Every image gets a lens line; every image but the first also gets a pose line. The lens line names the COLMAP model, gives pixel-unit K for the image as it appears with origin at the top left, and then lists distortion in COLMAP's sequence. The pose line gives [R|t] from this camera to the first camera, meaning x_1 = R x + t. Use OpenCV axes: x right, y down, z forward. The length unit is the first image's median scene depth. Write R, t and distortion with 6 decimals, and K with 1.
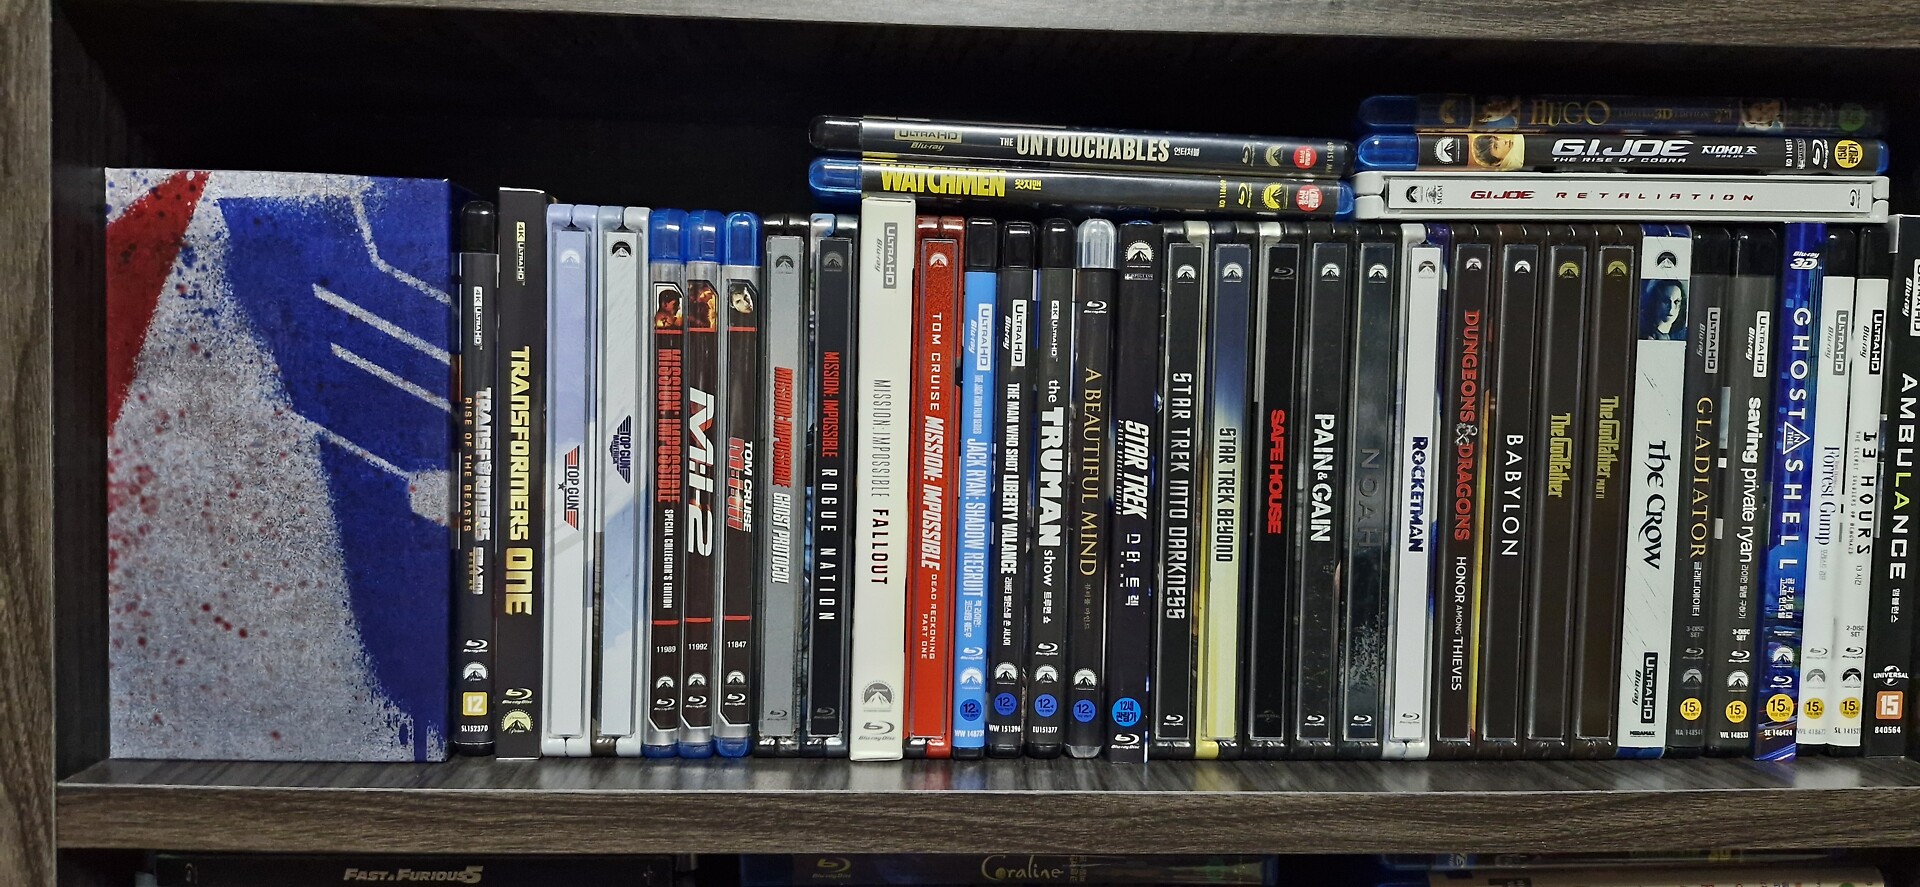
lens RADIAL K [[1335.6, 0, 956.3], [0, 1335.6, 442.7], [0, 0, 1]] dist [0.057637, -0.053381]
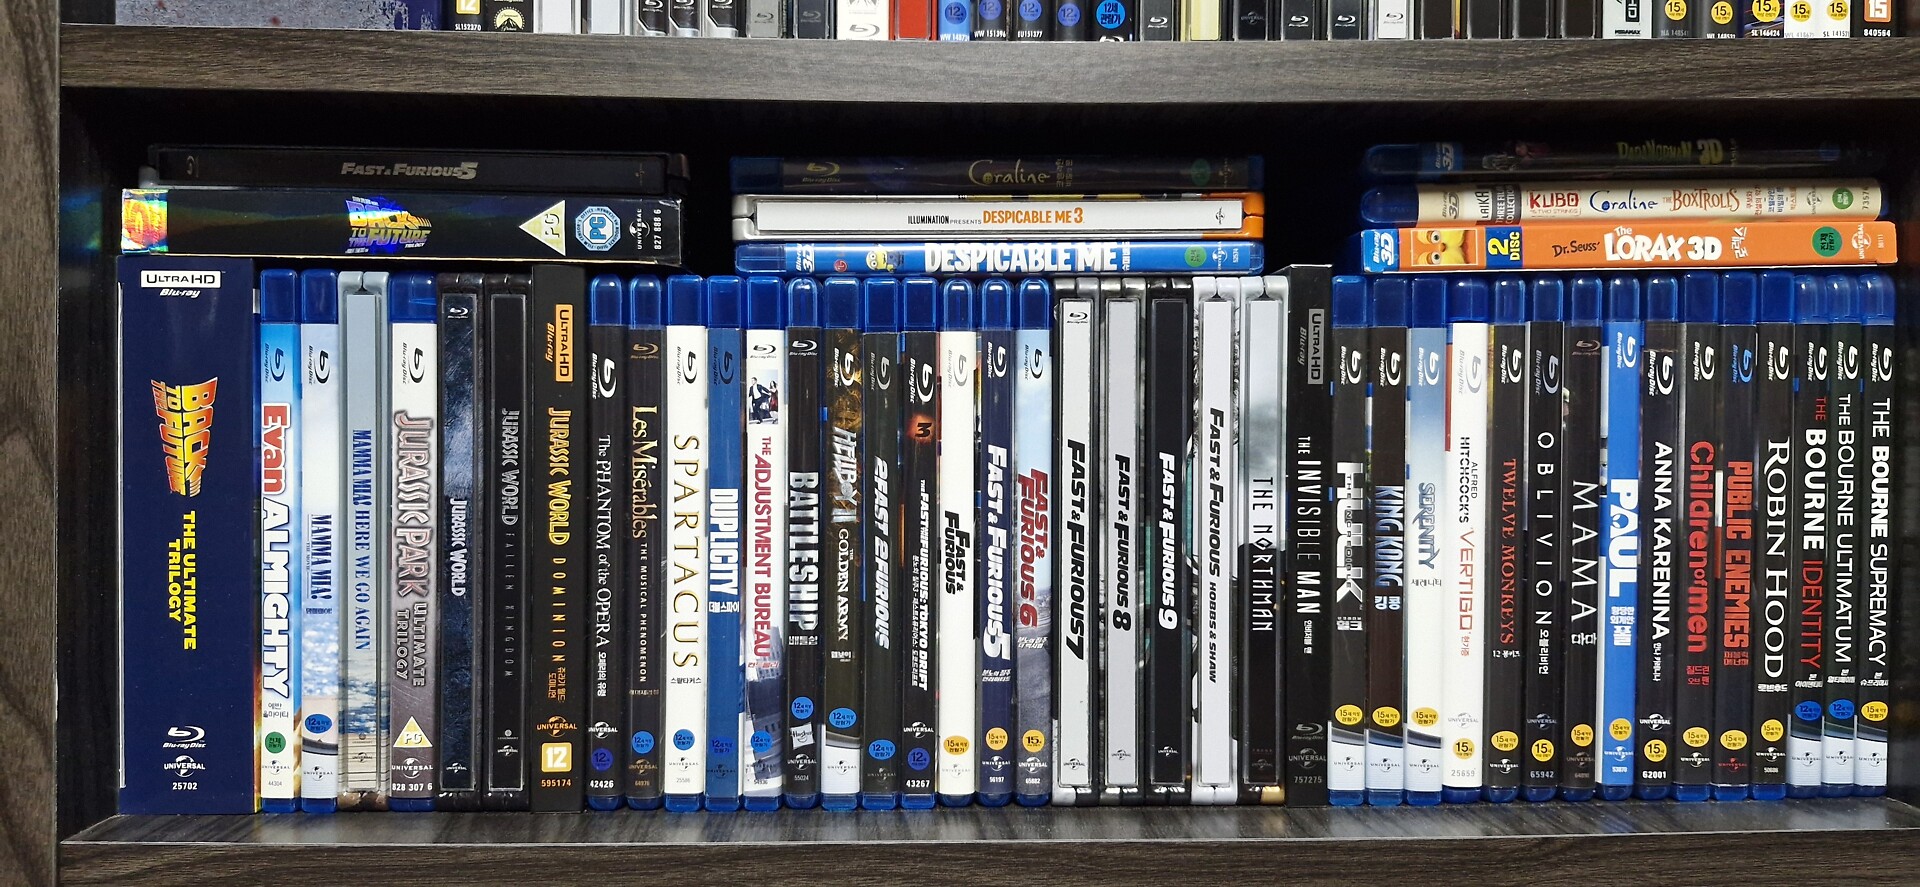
lens RADIAL K [[1335.6, 0, 958.1], [0, 1335.6, 407.9], [0, 0, 1]] dist [0.057637, -0.053381]
pose [[0.999690, -0.013654, -0.020818, 0.030096], [0.013049, 0.999497, -0.028902, 0.530121], [0.021202, 0.028621, 0.999365, -0.002249]]
